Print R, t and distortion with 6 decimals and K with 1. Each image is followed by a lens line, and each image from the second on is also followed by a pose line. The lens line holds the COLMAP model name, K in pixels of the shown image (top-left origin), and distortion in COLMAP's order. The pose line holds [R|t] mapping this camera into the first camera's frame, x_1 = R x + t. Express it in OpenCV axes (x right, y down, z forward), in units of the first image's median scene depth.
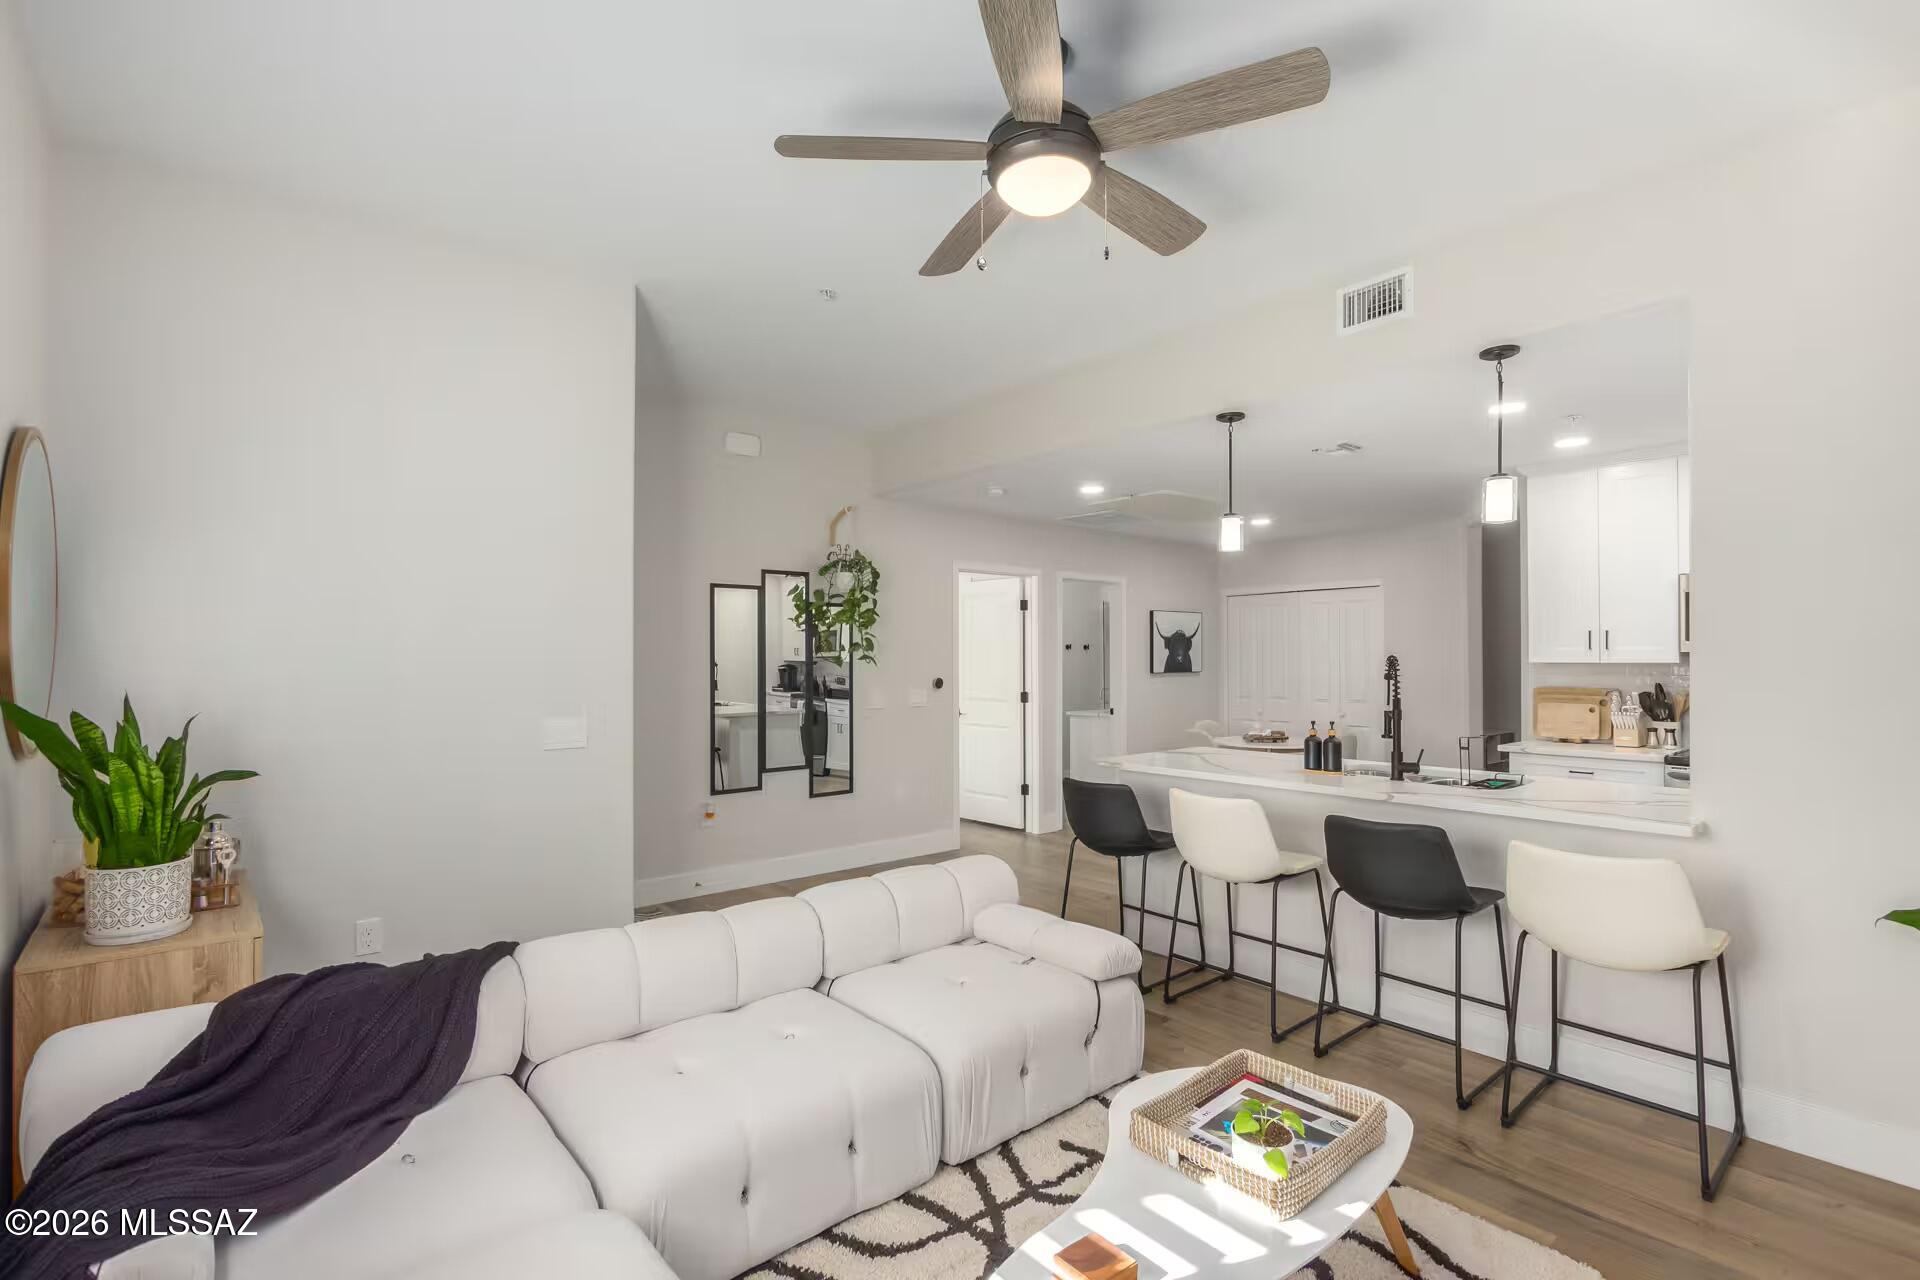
lens RADIAL K [[874.9, 0, 952.4], [0, 874.9, 653.1], [0, 0, 1]] dist [0.017357, 0.000103]
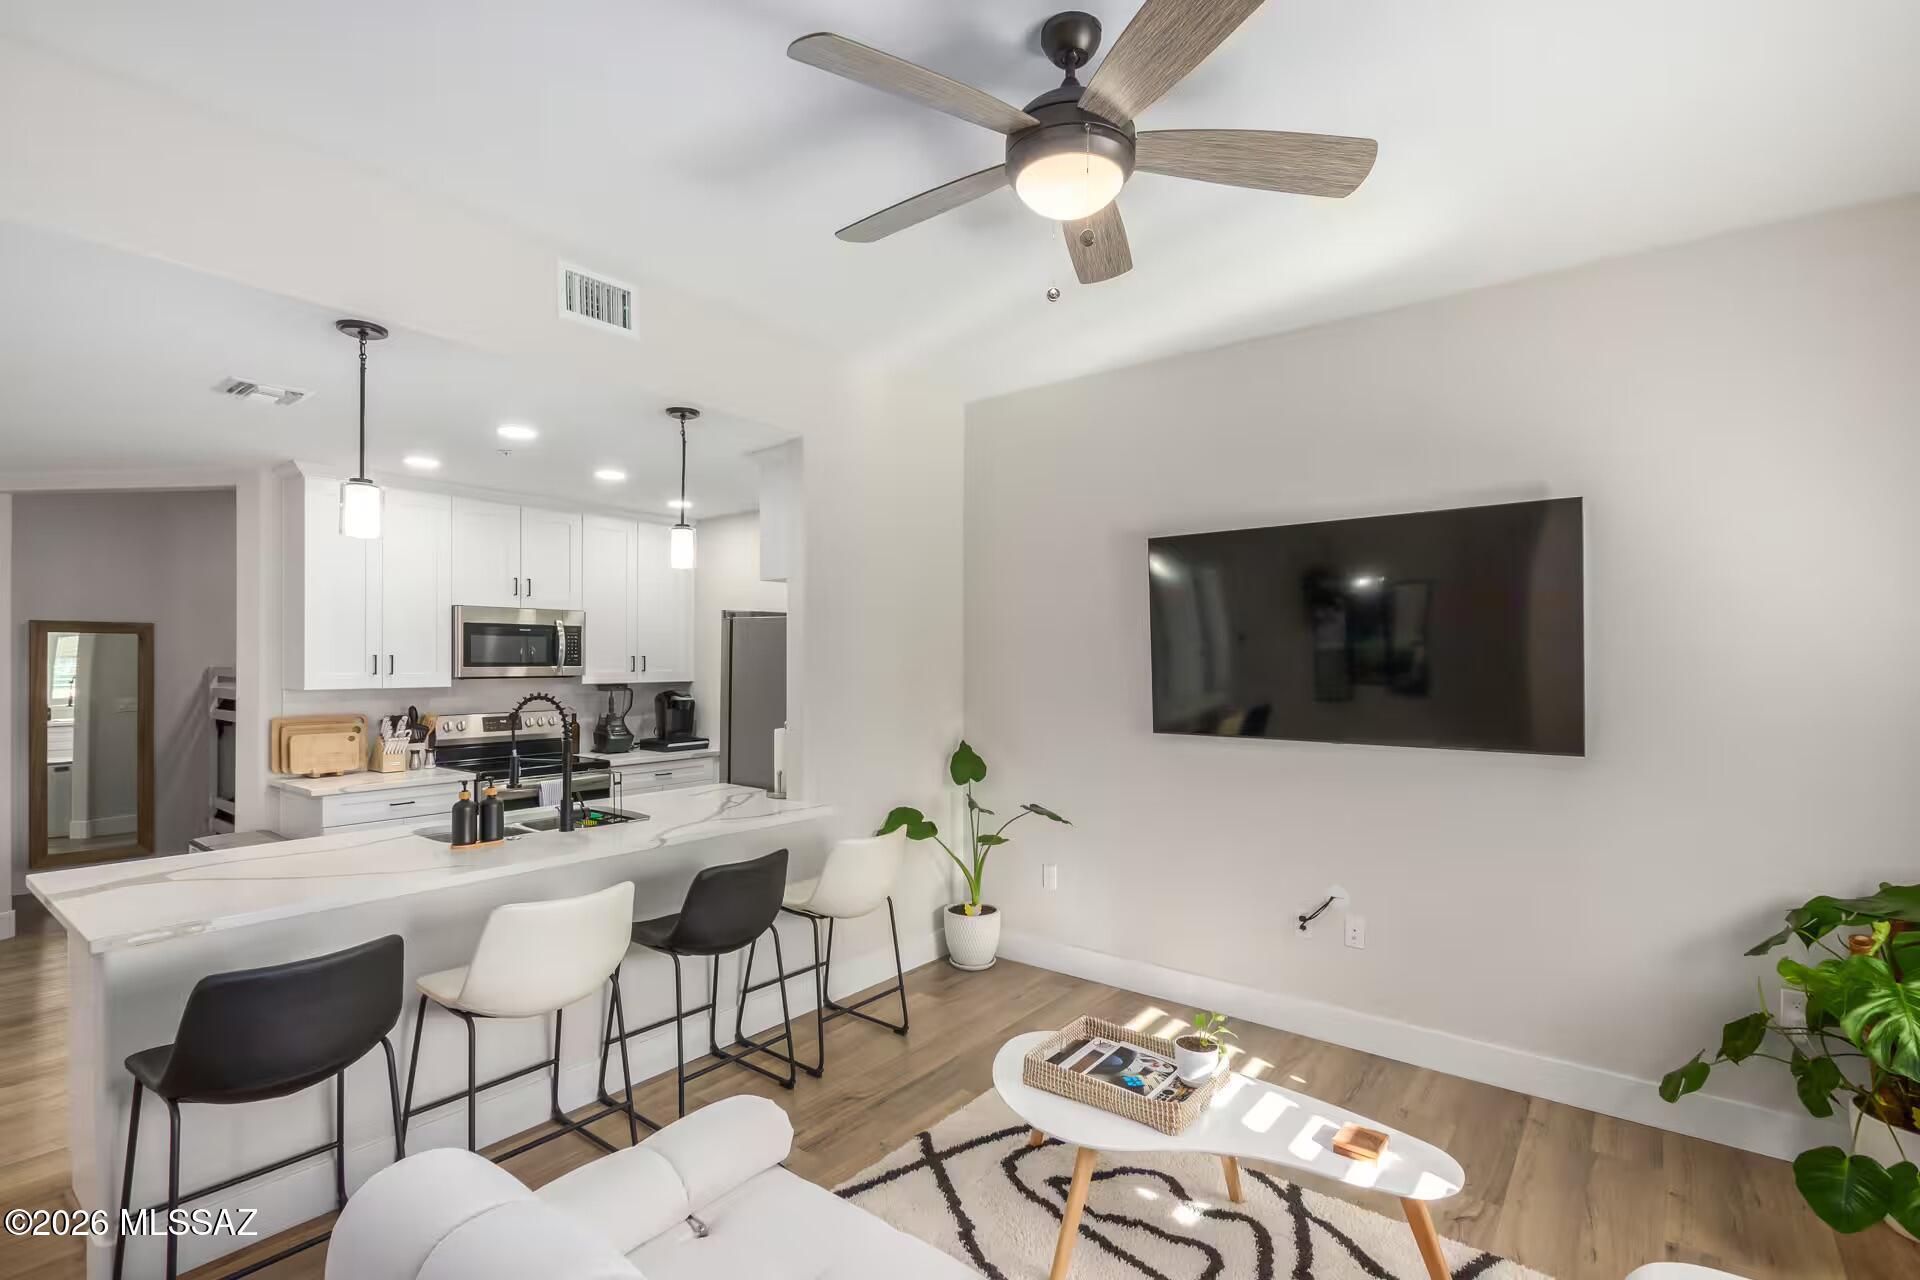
lens RADIAL K [[874.9, 0, 952.1], [0, 874.9, 649.1], [0, 0, 1]] dist [0.017357, 0.000103]
pose [[-0.185628, 0.008699, 0.982582, -0.399573], [-0.002619, 0.999953, -0.009348, -0.029776], [-0.982617, -0.004309, -0.185596, 0.690861]]
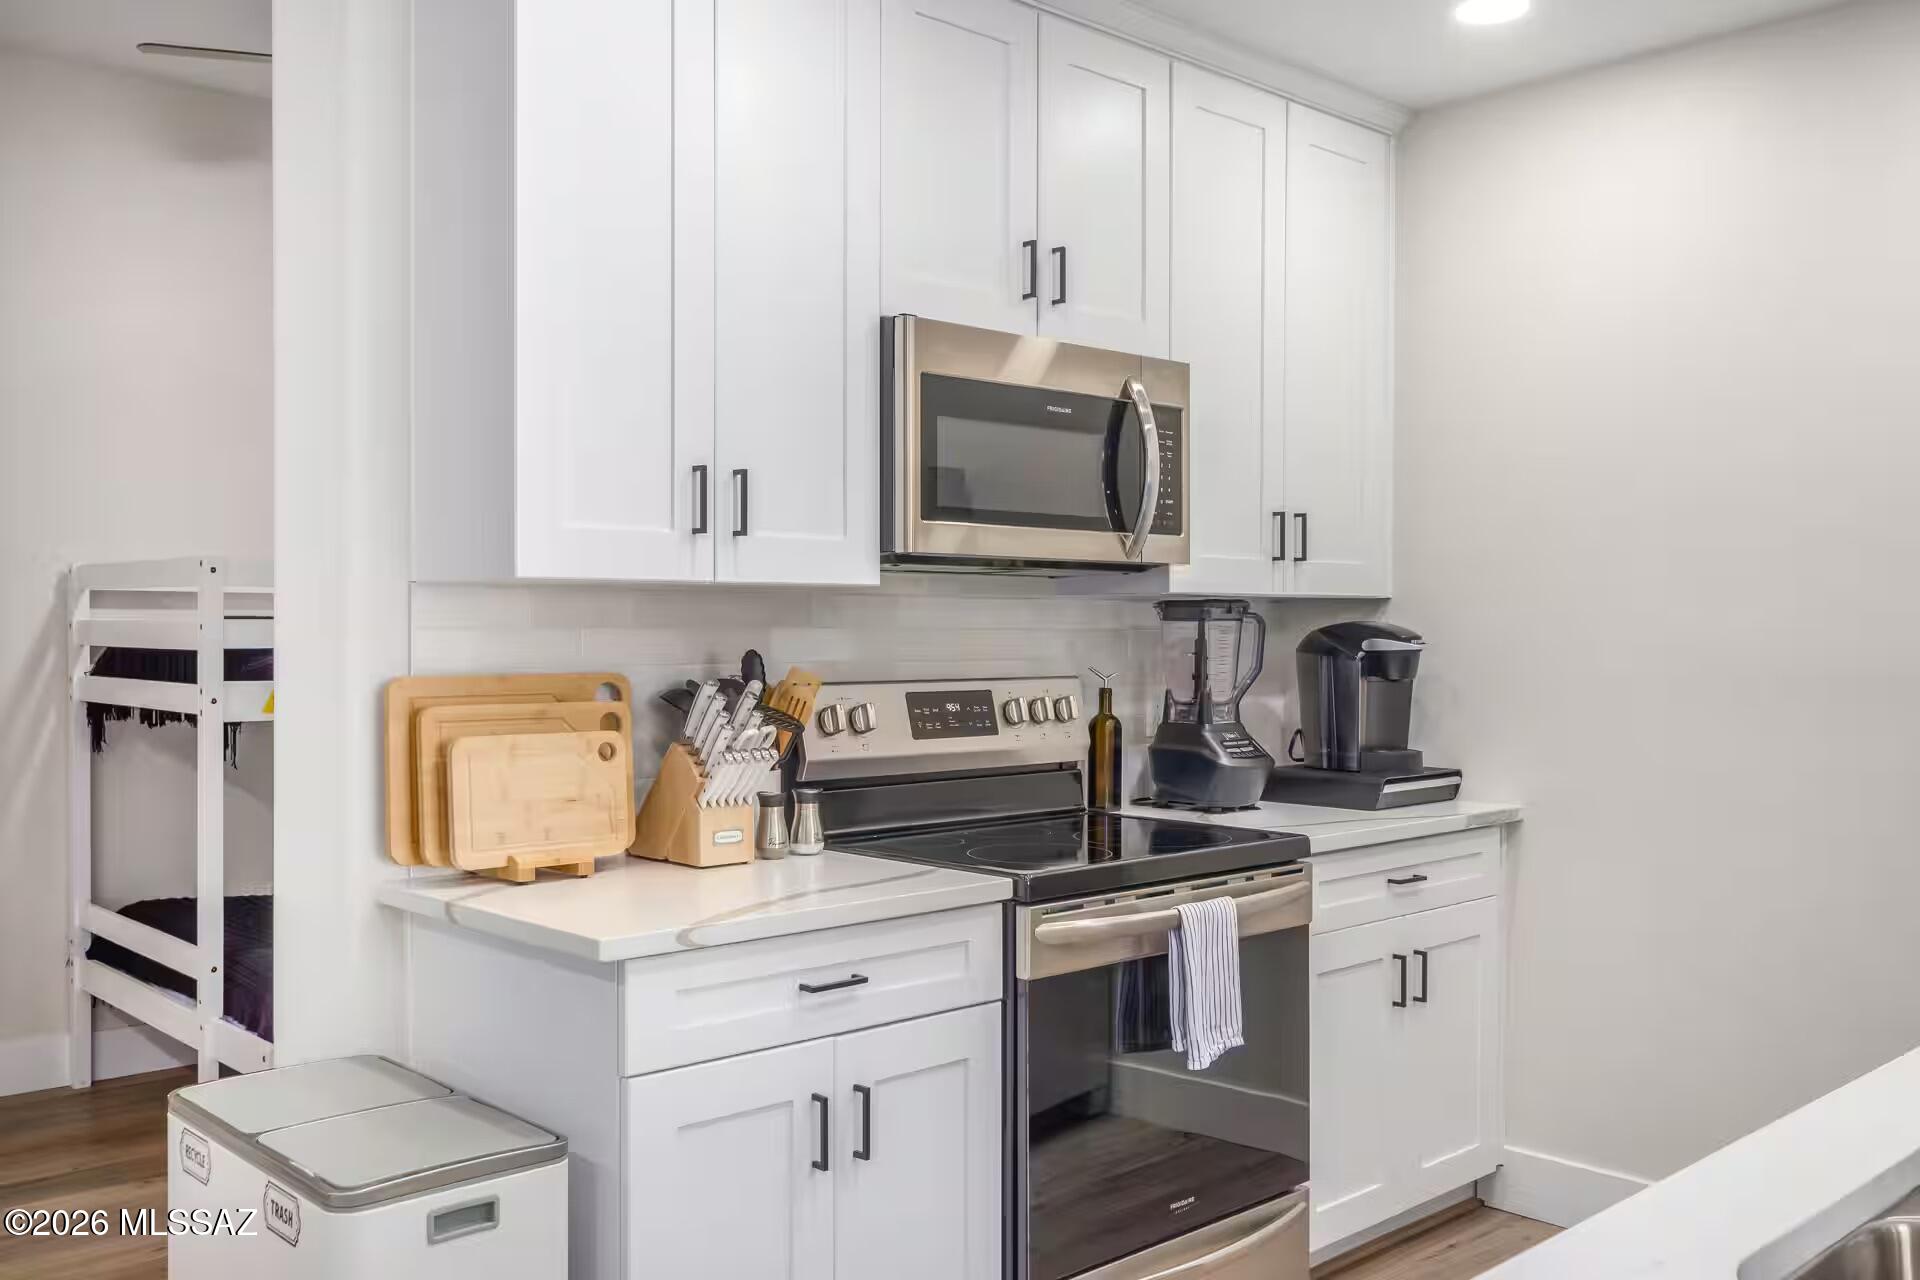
lens RADIAL K [[1674.7, 0, 959.1], [0, 1674.7, 631.1], [0, 0, 1]] dist [0.001175, -0.000052]
pose [[-0.048519, -0.005031, 0.998810, 0.234170], [-0.001912, 0.999986, 0.004944, 0.028888], [-0.998820, -0.001670, -0.048528, 1.153228]]
